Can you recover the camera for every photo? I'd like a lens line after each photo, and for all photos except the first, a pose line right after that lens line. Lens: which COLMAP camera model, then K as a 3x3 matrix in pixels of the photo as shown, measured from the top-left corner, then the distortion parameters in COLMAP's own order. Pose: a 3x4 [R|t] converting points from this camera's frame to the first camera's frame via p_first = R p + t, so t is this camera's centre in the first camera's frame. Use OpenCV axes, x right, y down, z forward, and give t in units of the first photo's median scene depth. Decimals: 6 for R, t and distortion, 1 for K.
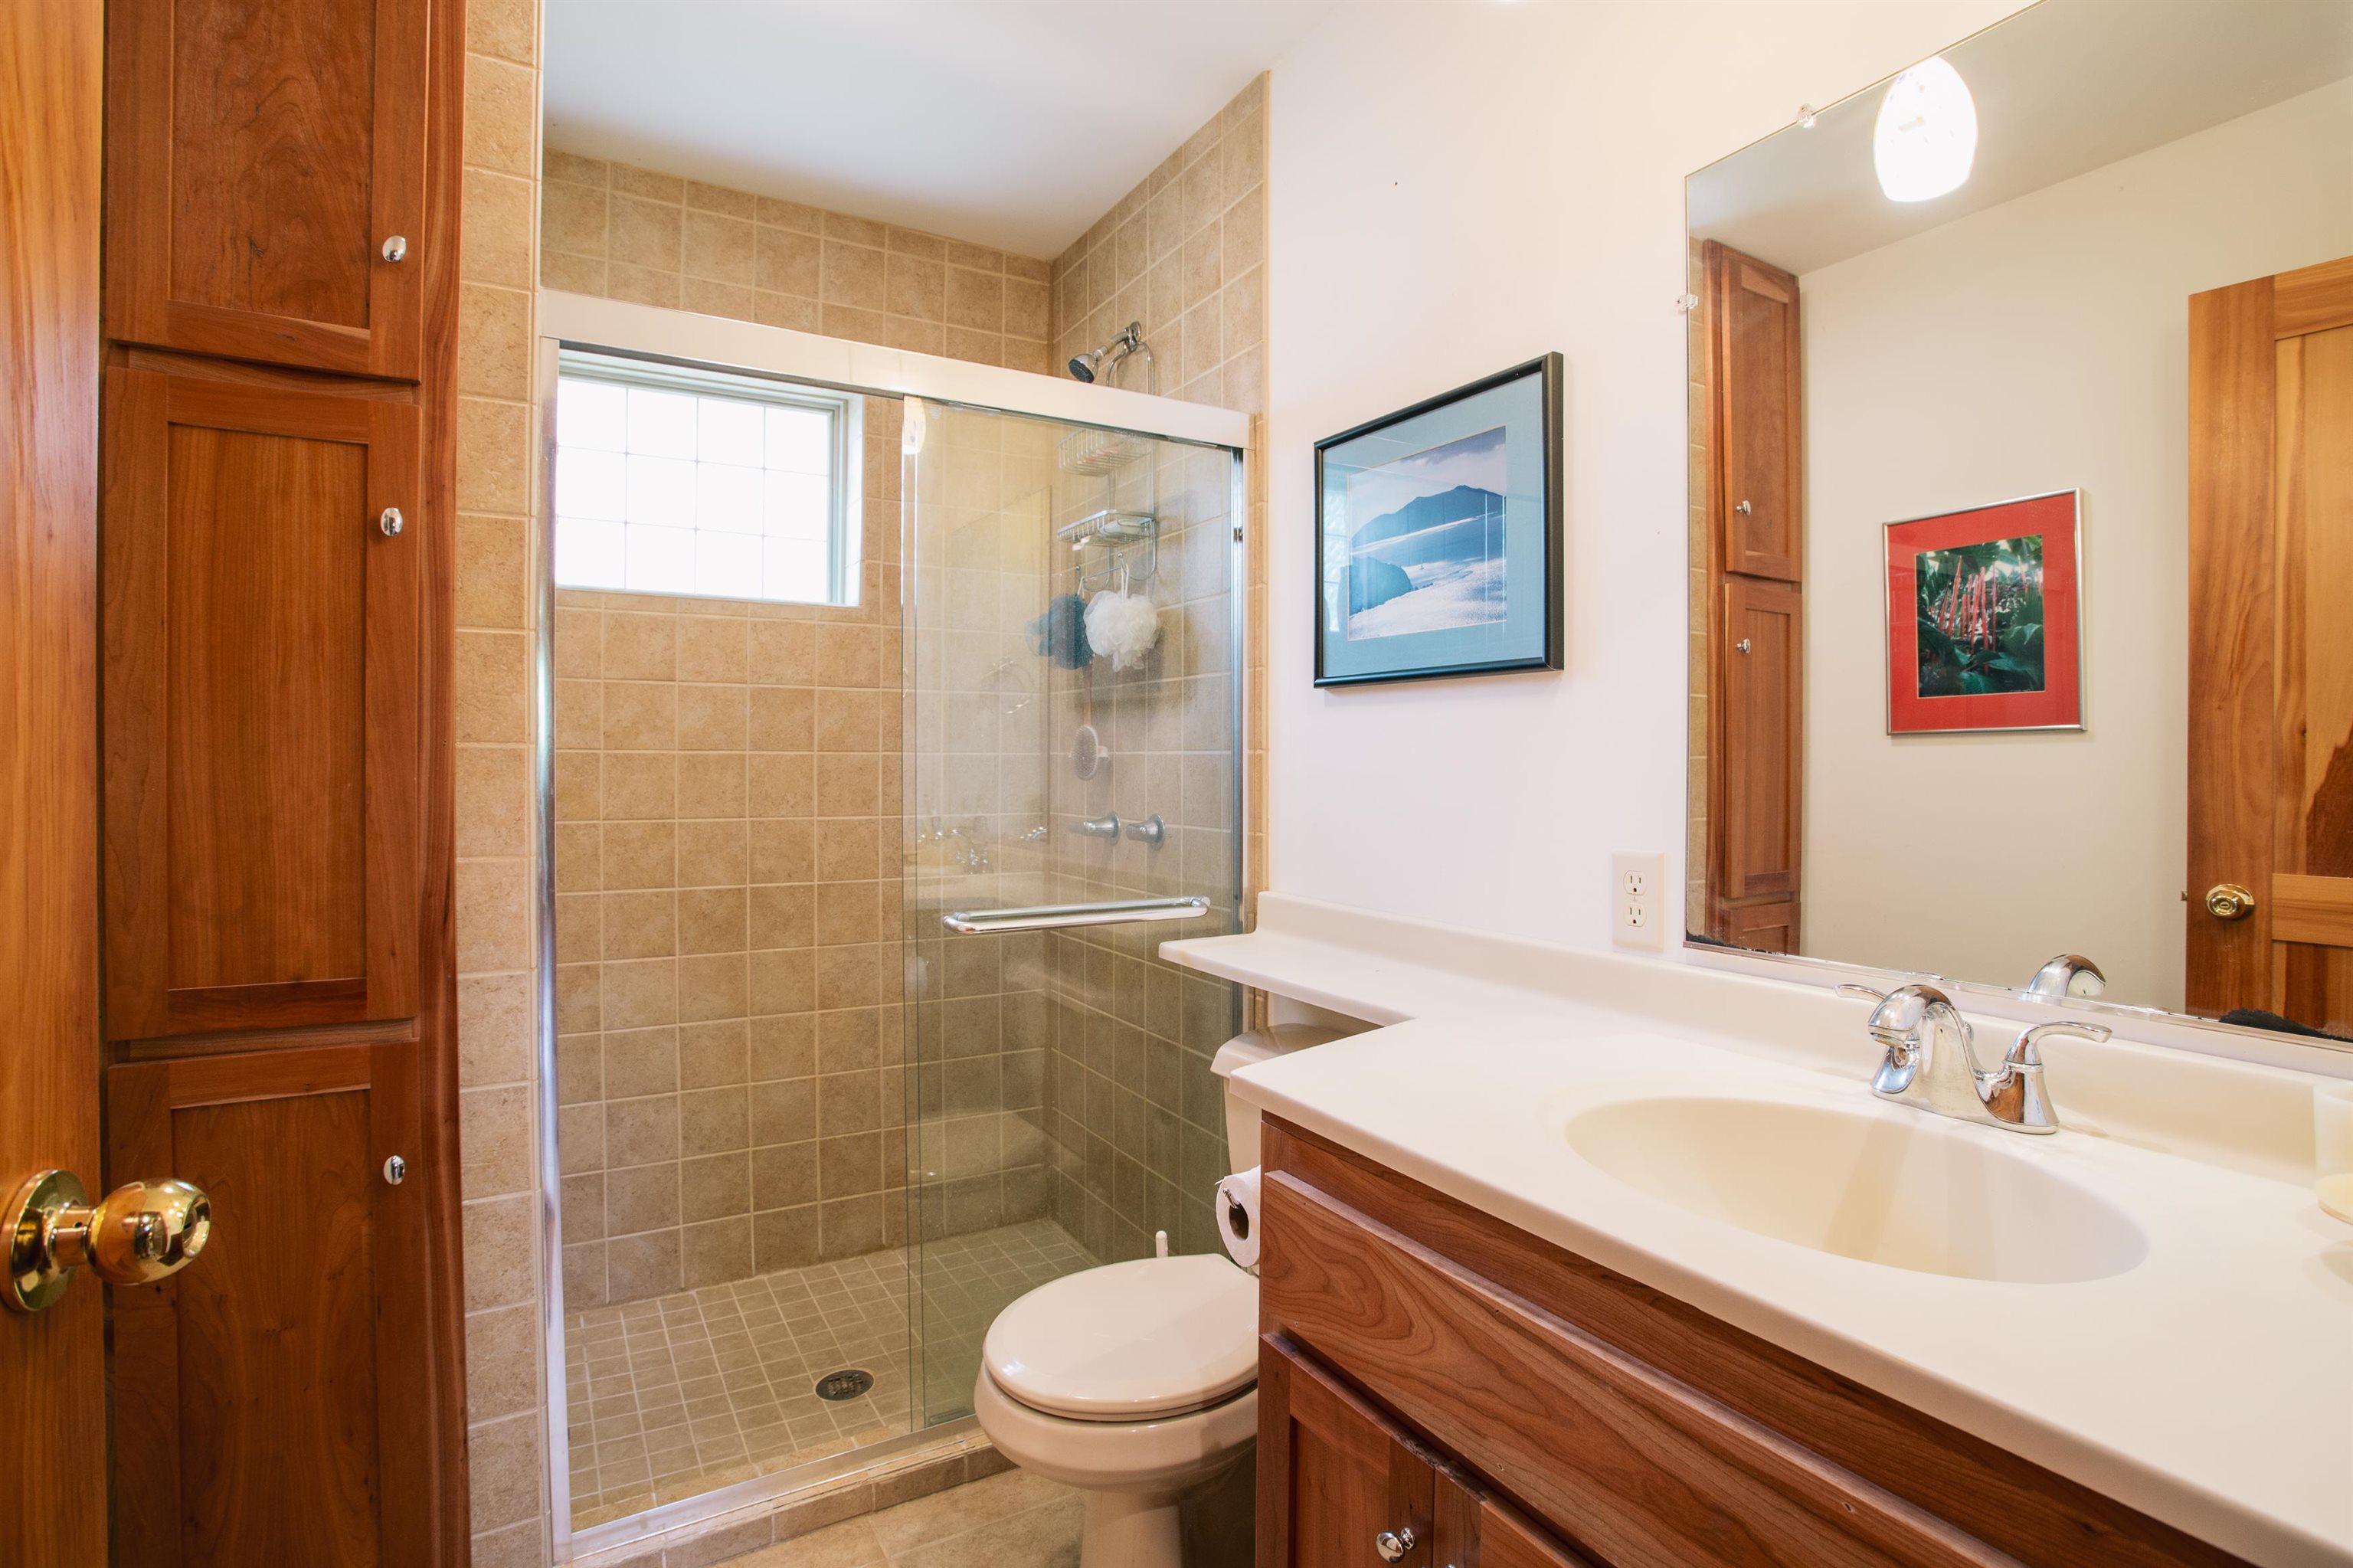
lens RADIAL K [[1162.7, 0, 1202.6], [0, 1162.7, 773.7], [0, 0, 1]] dist [-0.075569, 0.030775]
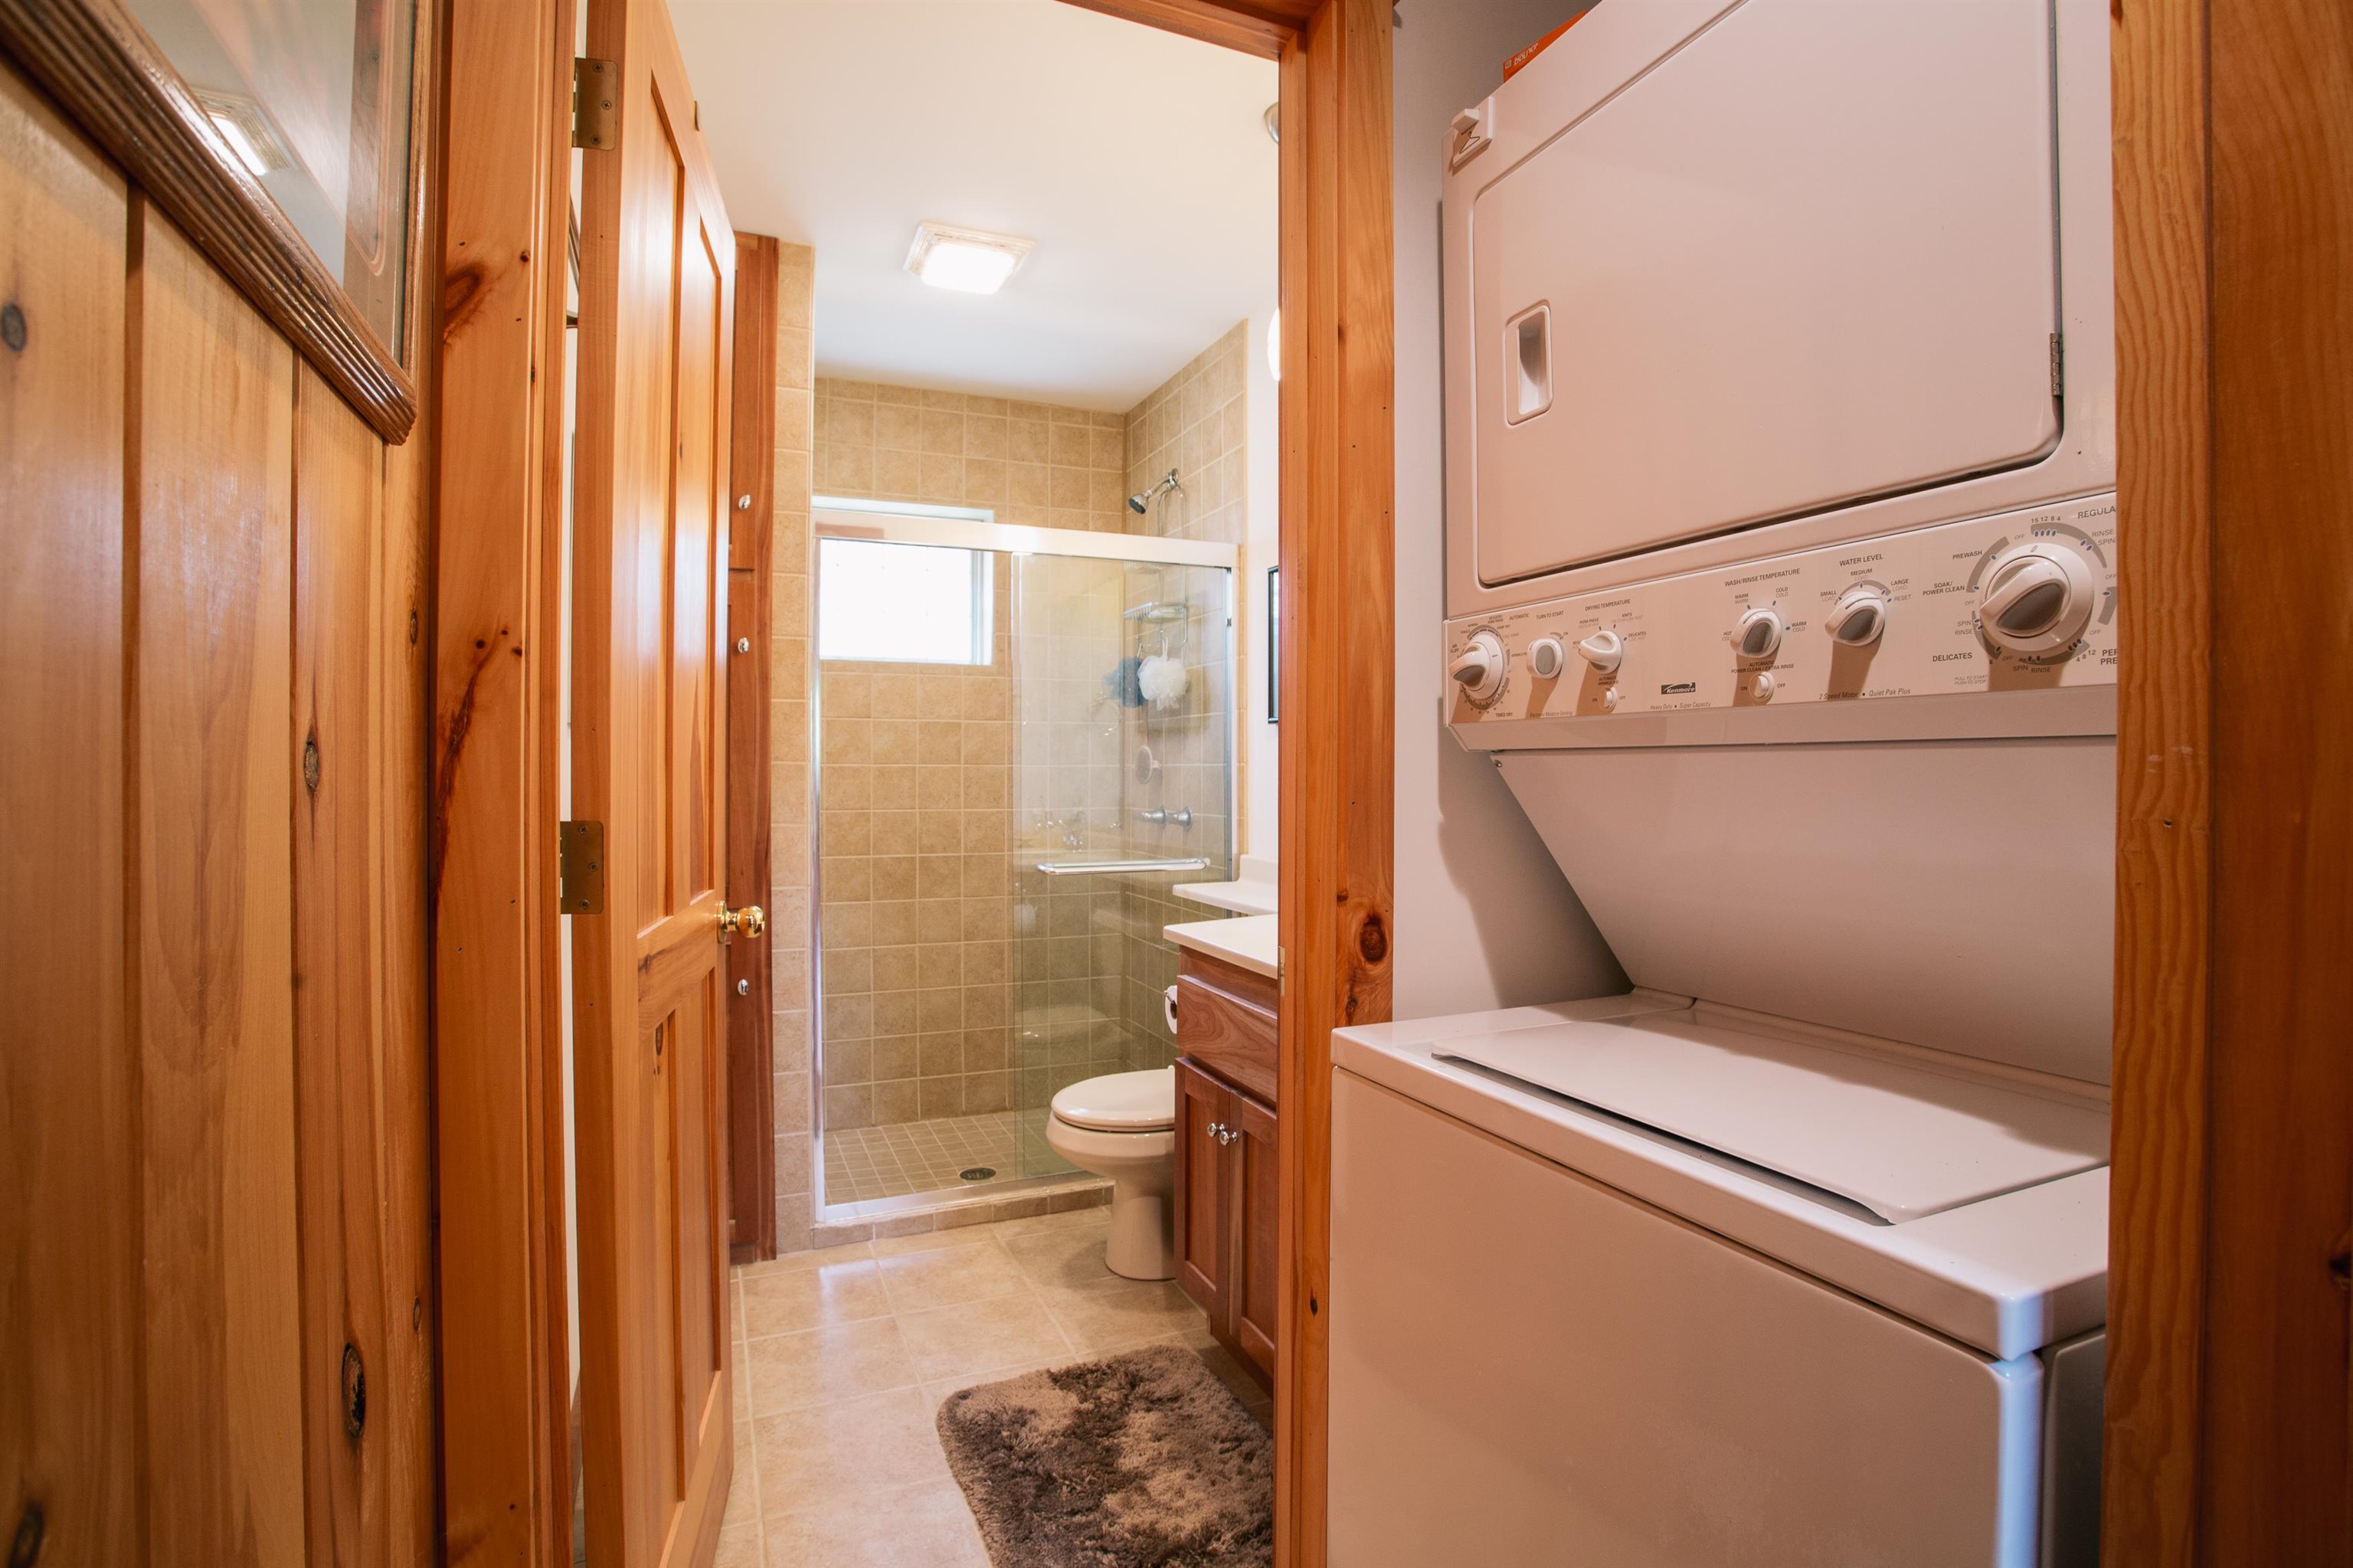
lens RADIAL K [[1162.7, 0, 1202.6], [0, 1162.7, 773.7], [0, 0, 1]] dist [-0.075569, 0.030775]
pose [[0.992760, -0.002021, -0.120096, 0.155860], [0.001036, 0.999965, -0.008267, 0.005325], [0.120108, 0.008082, 0.992728, -0.458869]]
